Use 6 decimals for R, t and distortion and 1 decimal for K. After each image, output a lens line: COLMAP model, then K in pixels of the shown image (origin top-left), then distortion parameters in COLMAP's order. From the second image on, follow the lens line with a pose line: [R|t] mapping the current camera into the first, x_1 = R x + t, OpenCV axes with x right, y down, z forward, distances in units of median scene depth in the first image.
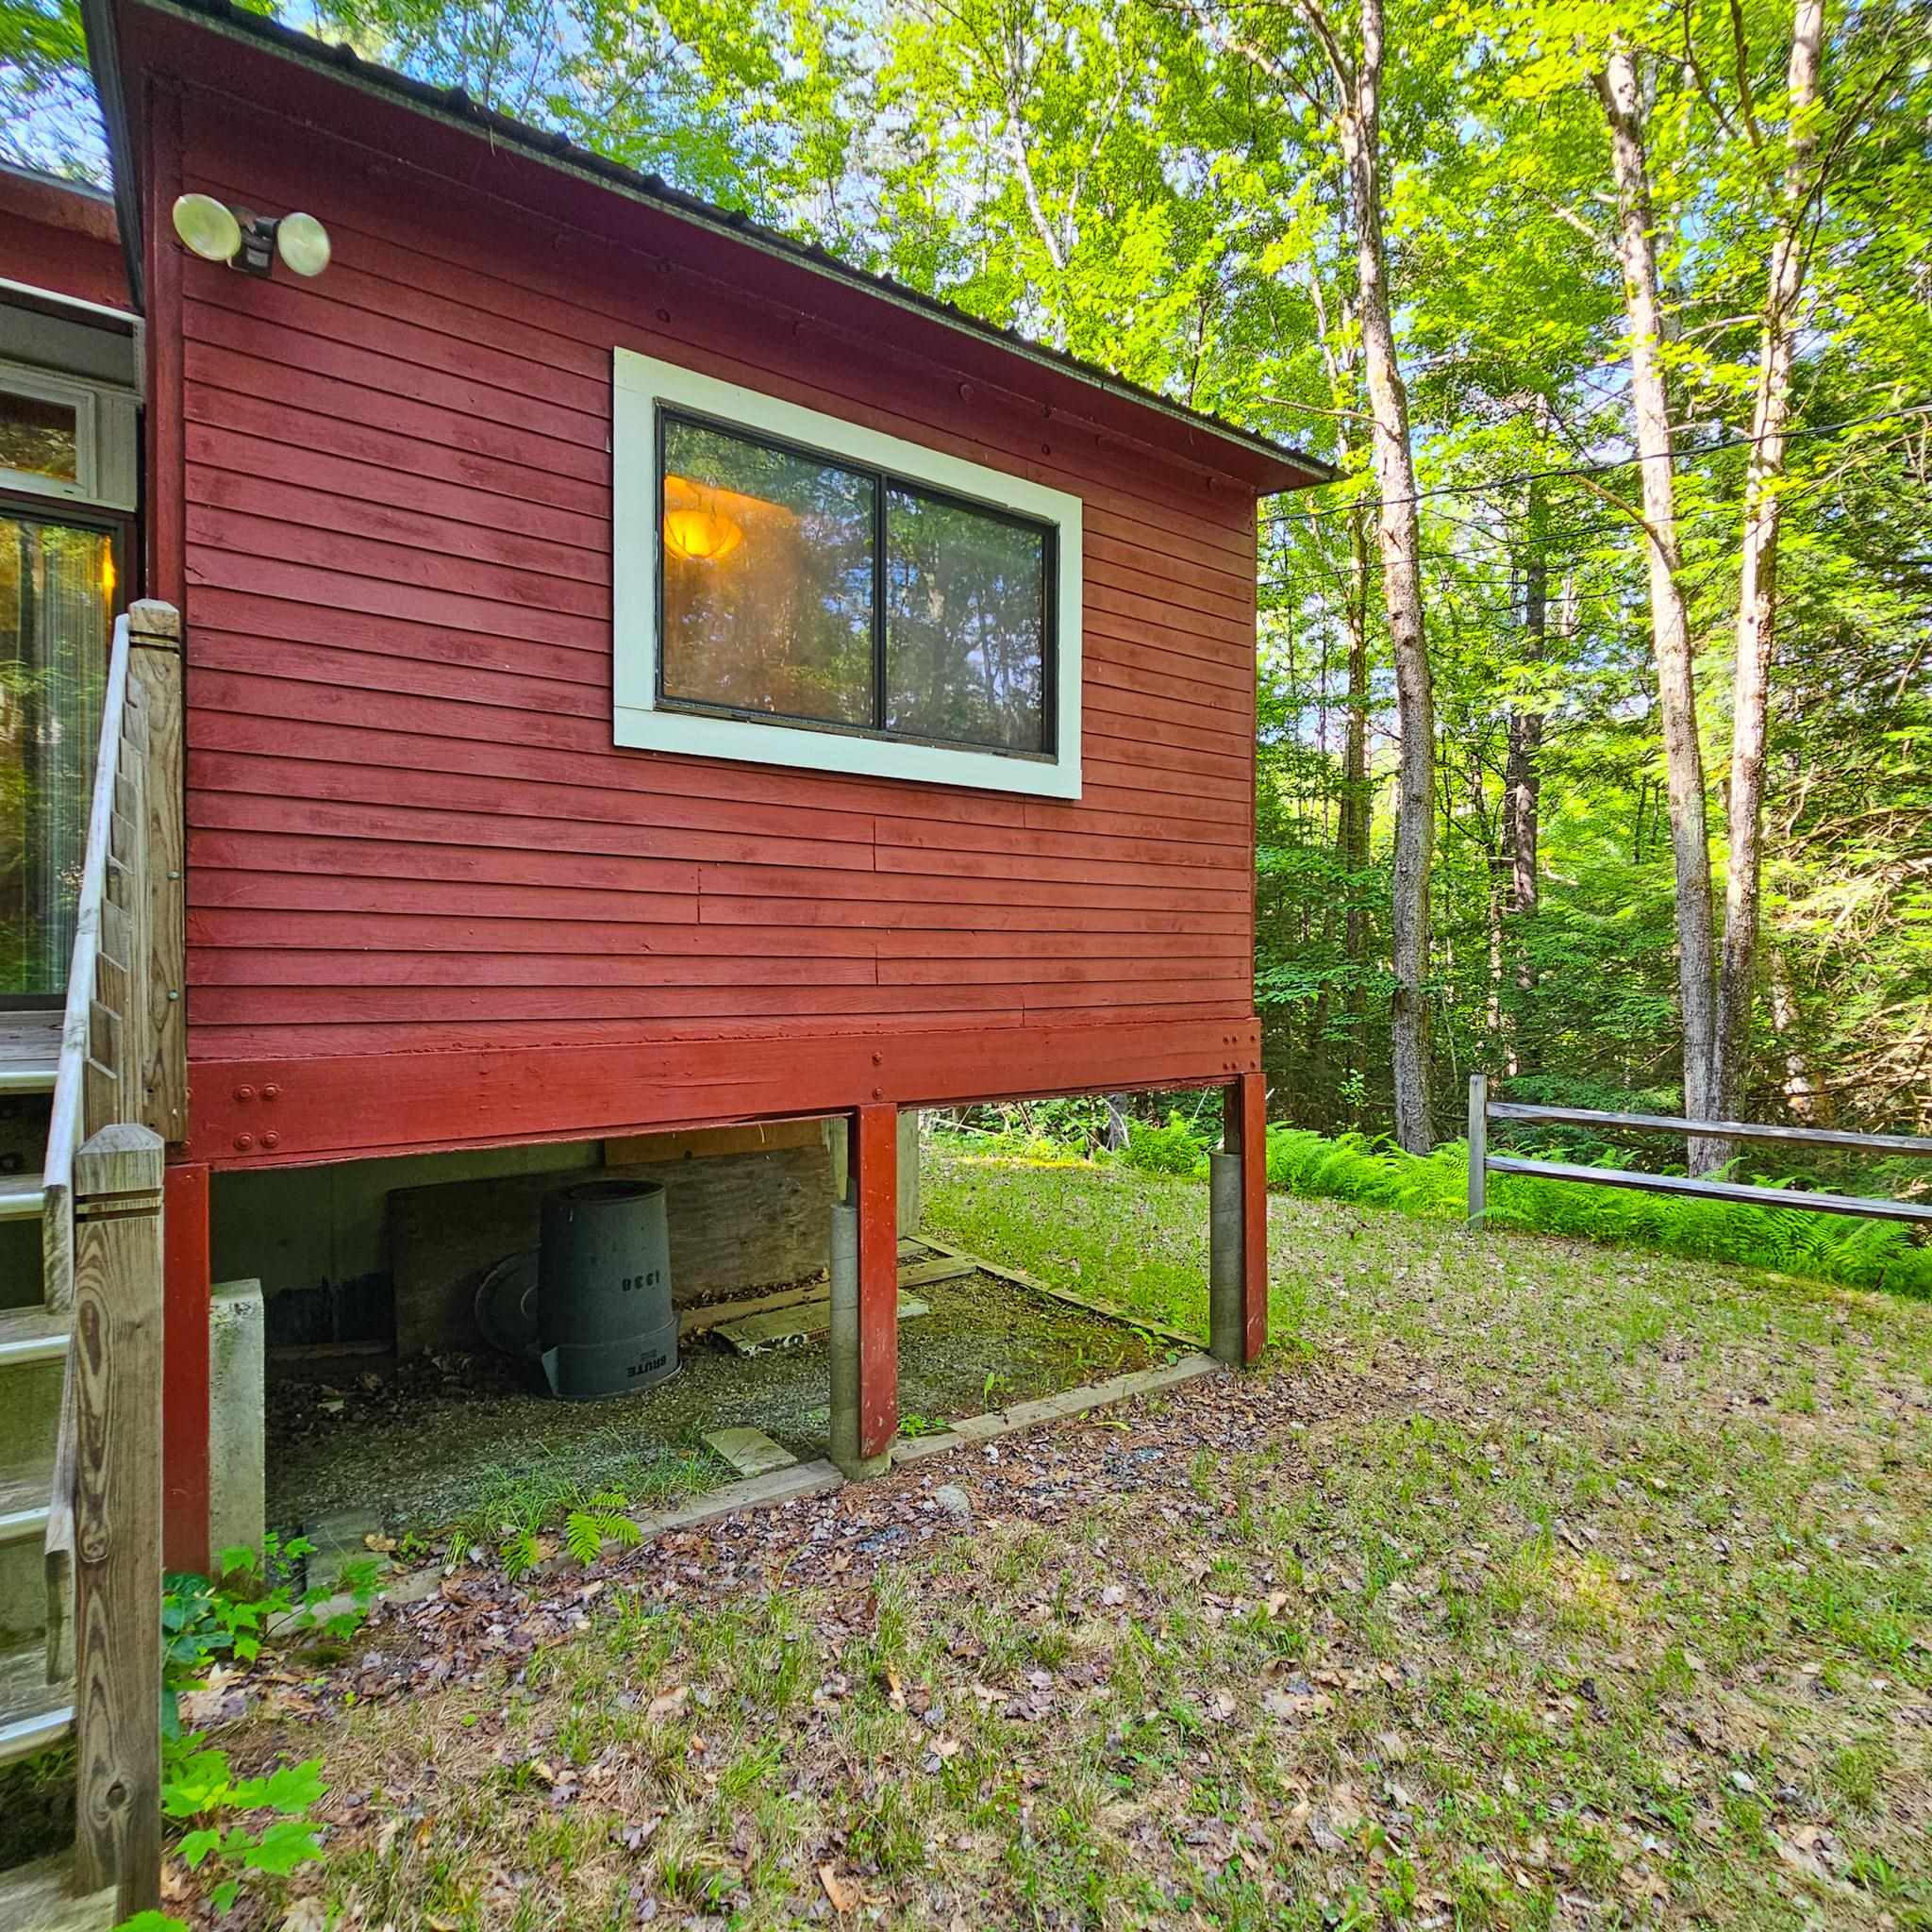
lens RADIAL K [[1098.0, 0, 966.0], [0, 1098.0, 966.0], [0, 0, 1]] dist [-0.000852, 0.001192]
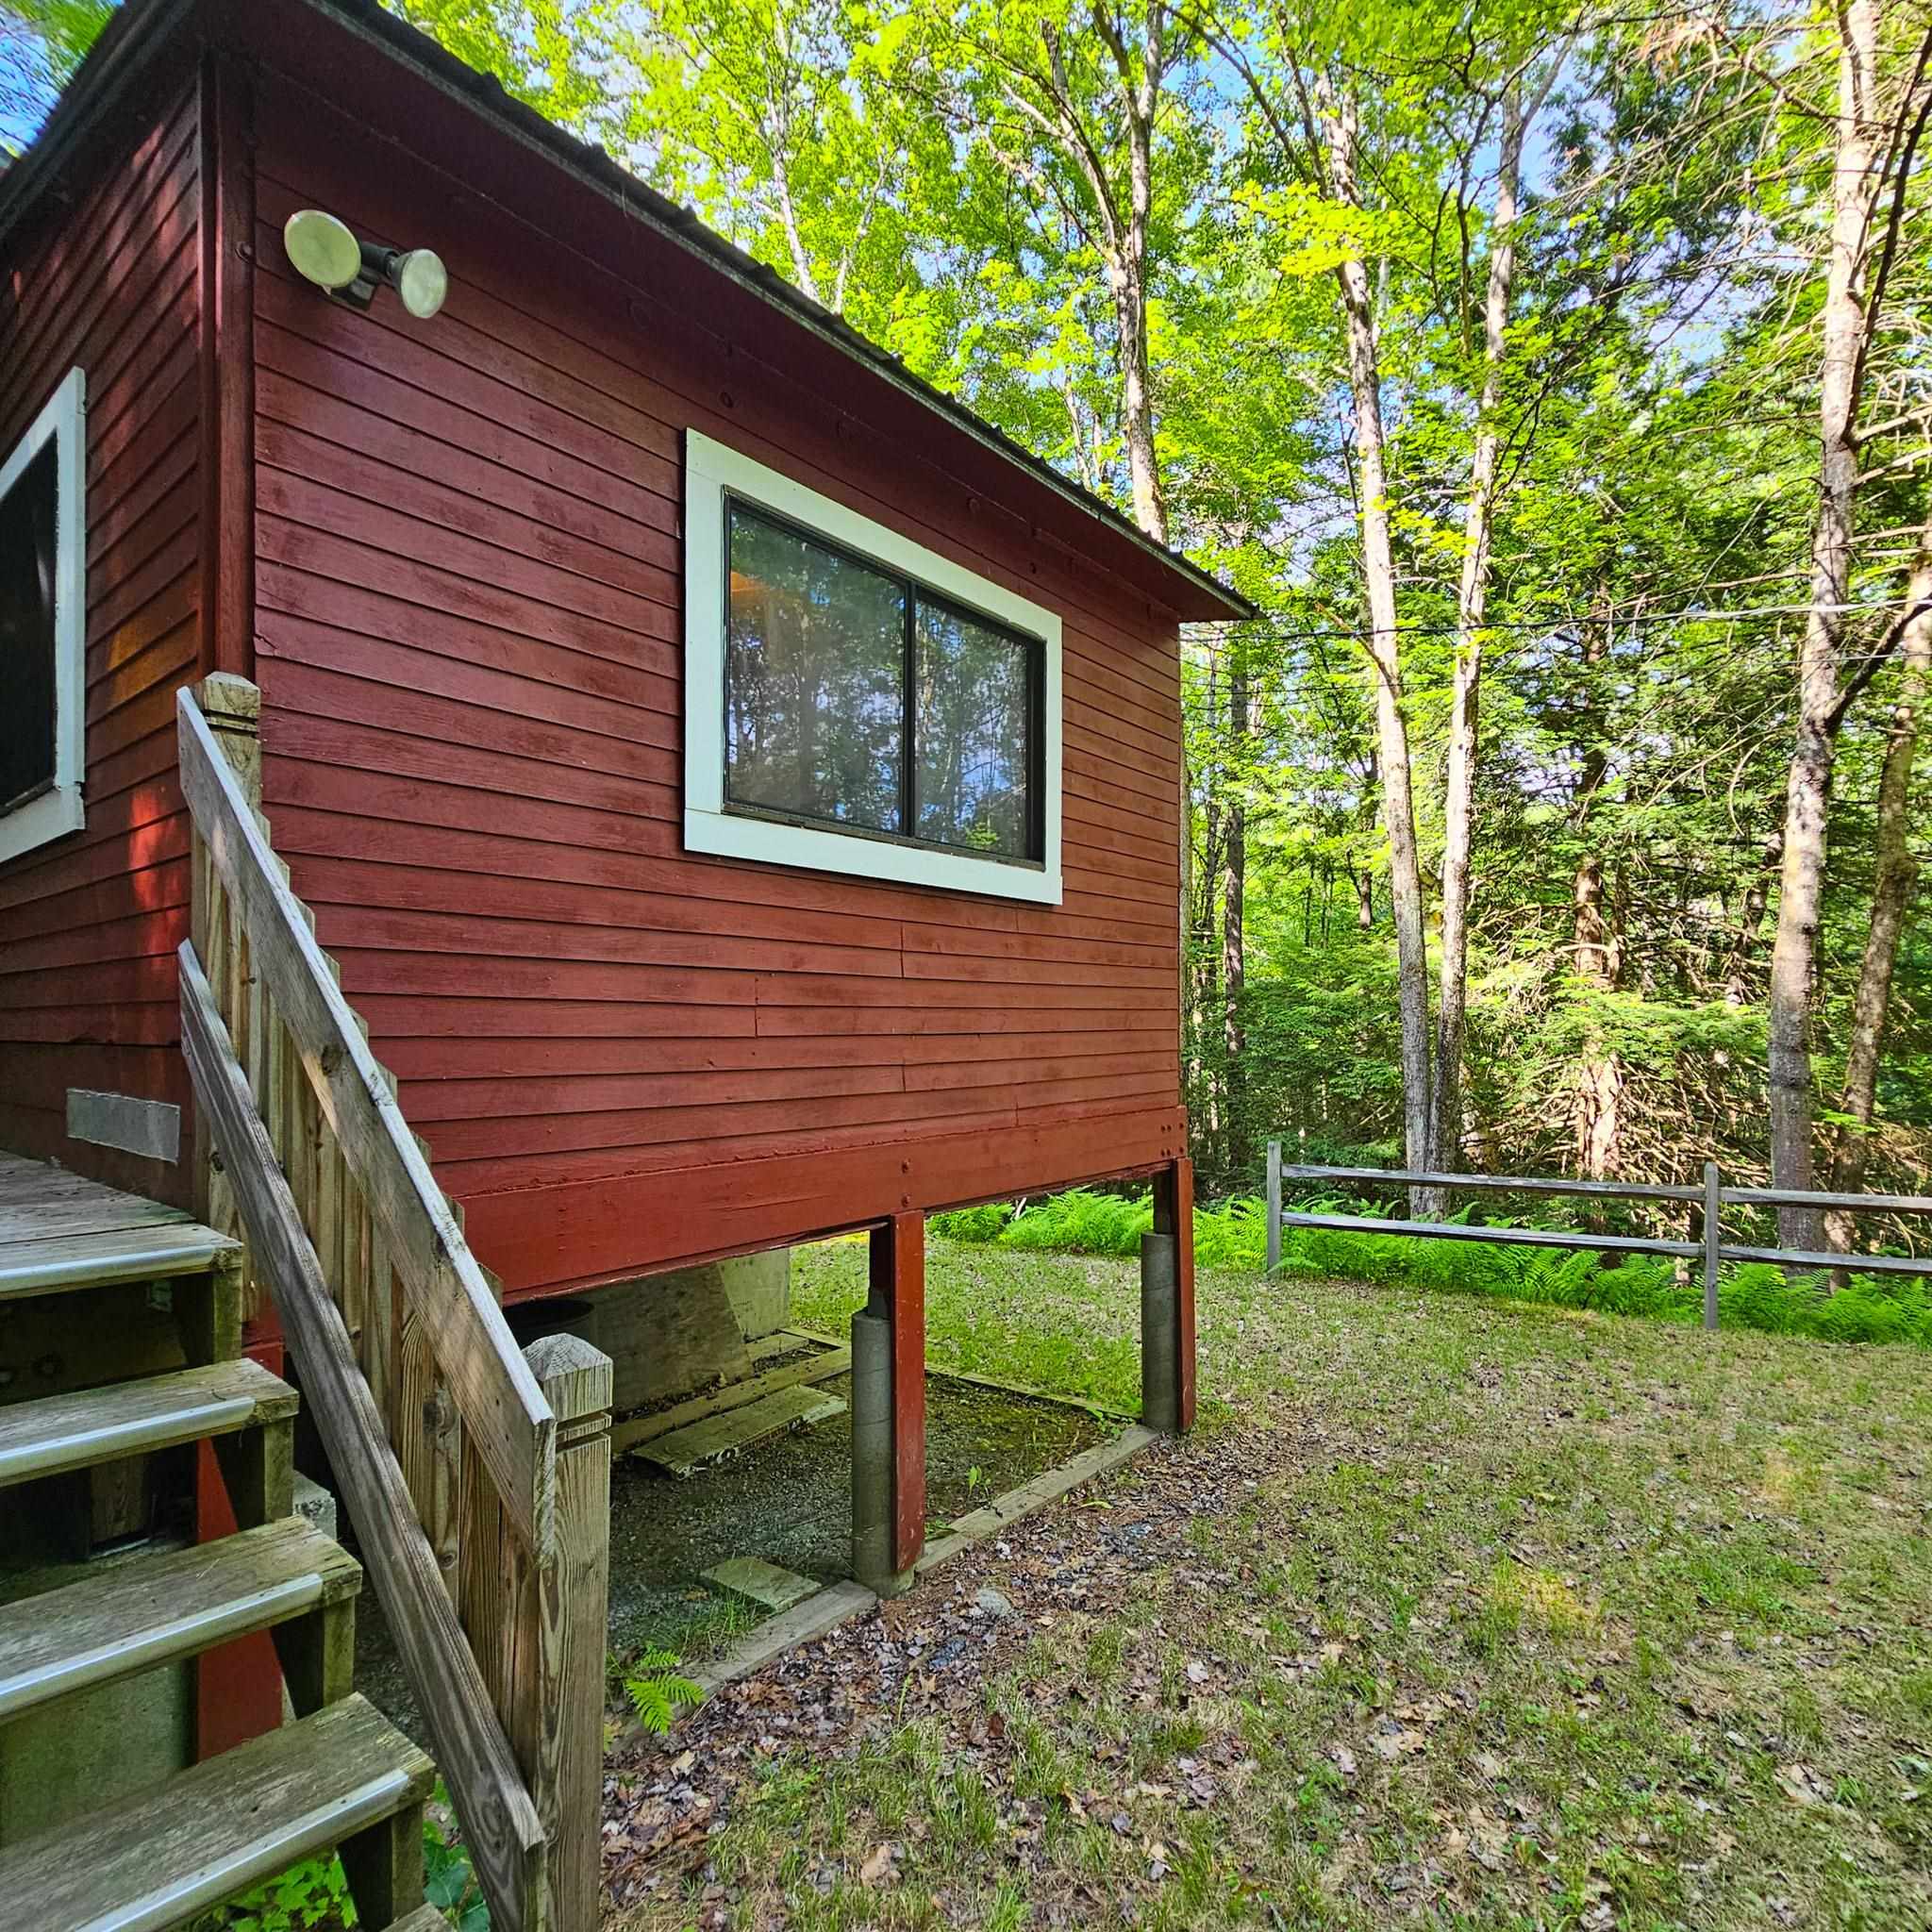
lens RADIAL K [[1102.1, 0, 958.4], [0, 1102.1, 1008.9], [0, 0, 1]] dist [0.000085, 0.000469]
pose [[0.959573, -0.001578, 0.281455, -0.289043], [0.004952, 0.999924, -0.011277, -0.042670], [-0.281416, 0.012215, 0.959508, 0.026390]]
